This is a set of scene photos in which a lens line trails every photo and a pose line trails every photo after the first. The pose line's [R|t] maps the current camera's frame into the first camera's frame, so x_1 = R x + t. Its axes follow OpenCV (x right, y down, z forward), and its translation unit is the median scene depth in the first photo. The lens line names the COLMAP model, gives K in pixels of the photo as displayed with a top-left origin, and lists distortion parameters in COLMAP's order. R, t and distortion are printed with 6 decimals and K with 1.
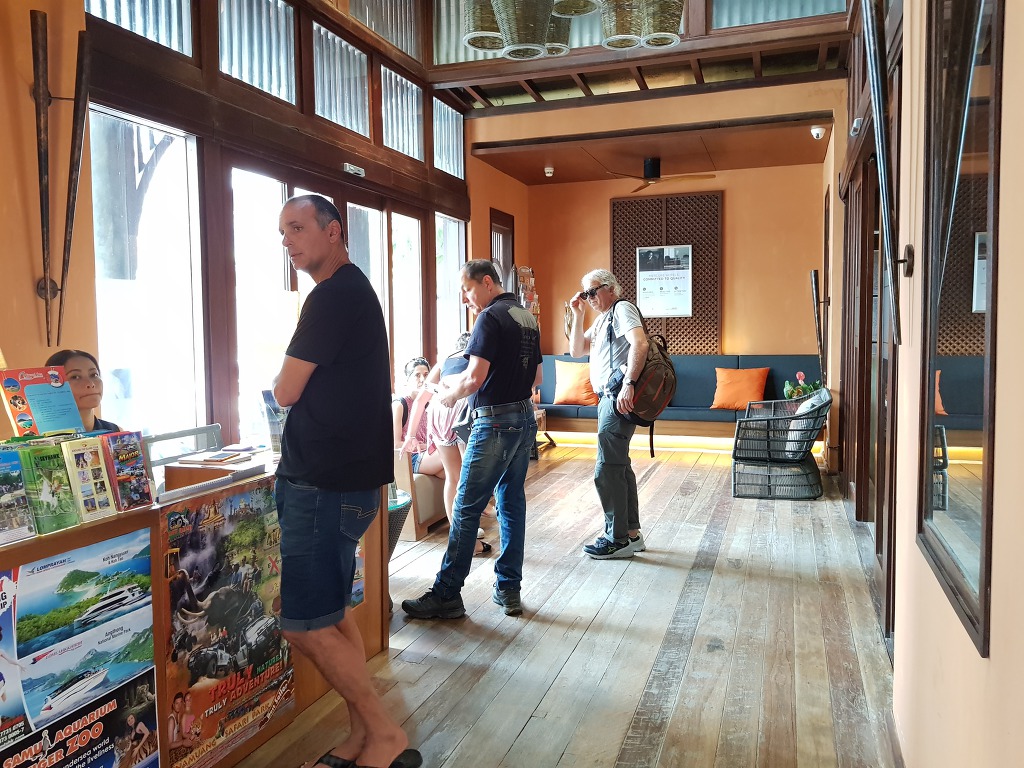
lens RADIAL K [[780.5, 0, 510.0], [0, 780.5, 381.0], [0, 0, 1]] dist [0.039776, -0.084761]
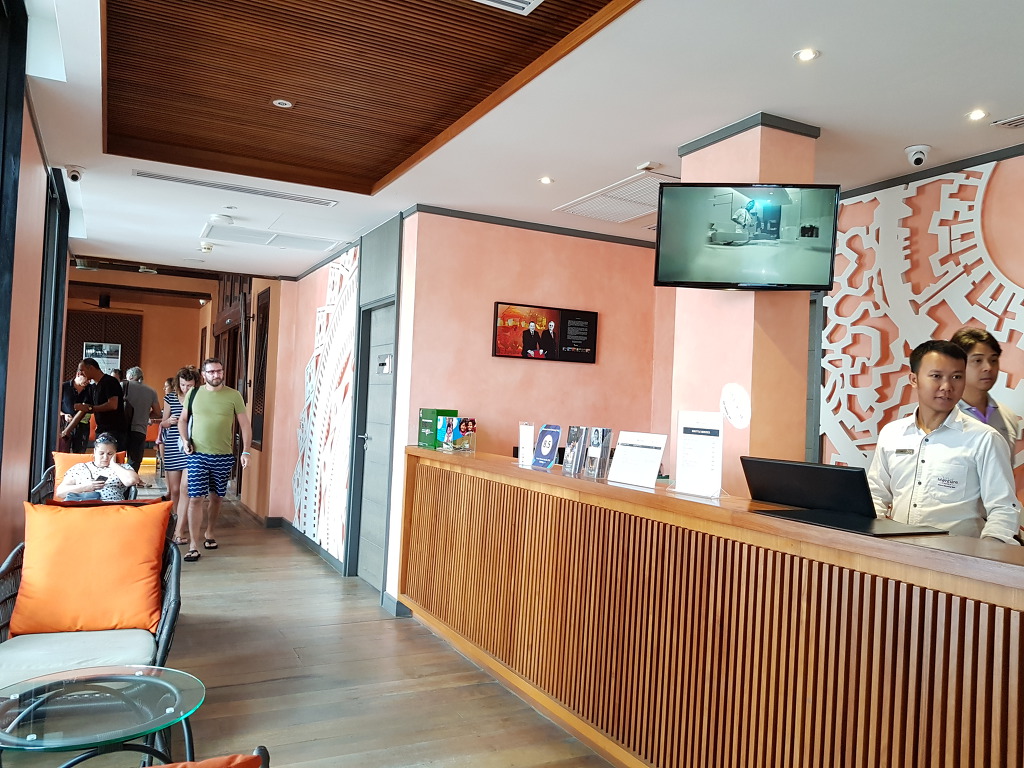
lens RADIAL K [[780.5, 0, 510.0], [0, 780.5, 381.0], [0, 0, 1]] dist [0.039776, -0.084761]
pose [[0.685294, 0.056469, 0.726074, -0.407746], [0.006319, 0.996491, -0.083465, 0.049464], [-0.728239, 0.061787, 0.682532, -0.741062]]
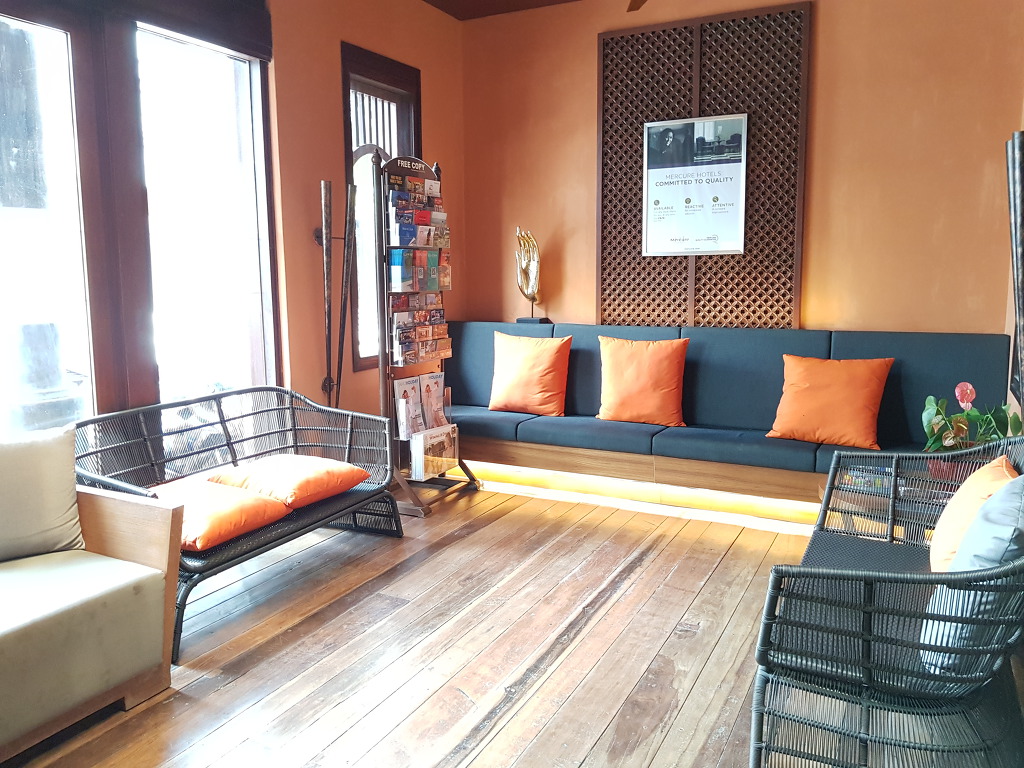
lens RADIAL K [[780.5, 0, 510.0], [0, 780.5, 381.0], [0, 0, 1]] dist [0.039776, -0.084761]
pose [[0.989655, 0.023435, -0.141538, 0.154286], [-0.012494, 0.996898, 0.077701, -0.036372], [0.142920, -0.075128, 0.986879, 0.453687]]
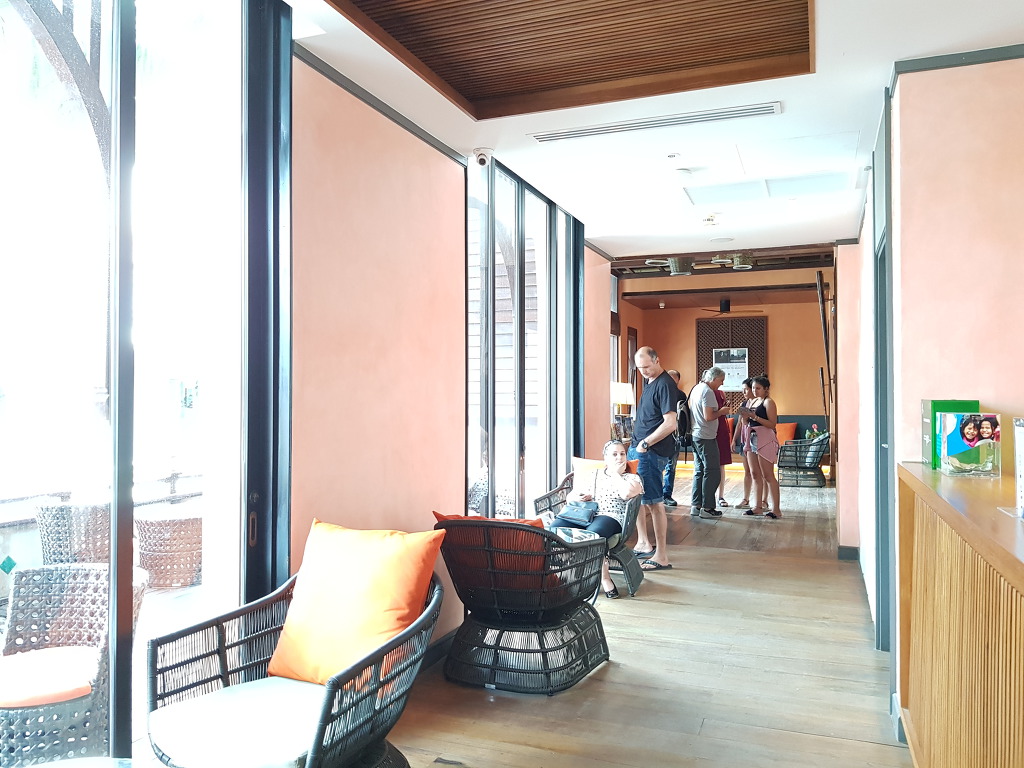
lens RADIAL K [[780.5, 0, 510.0], [0, 780.5, 381.0], [0, 0, 1]] dist [0.039776, -0.084761]
pose [[0.999211, 0.006946, -0.039108, -0.201143], [-0.010369, 0.996064, -0.088032, 0.044894], [0.038343, 0.088368, 0.995350, -0.647049]]
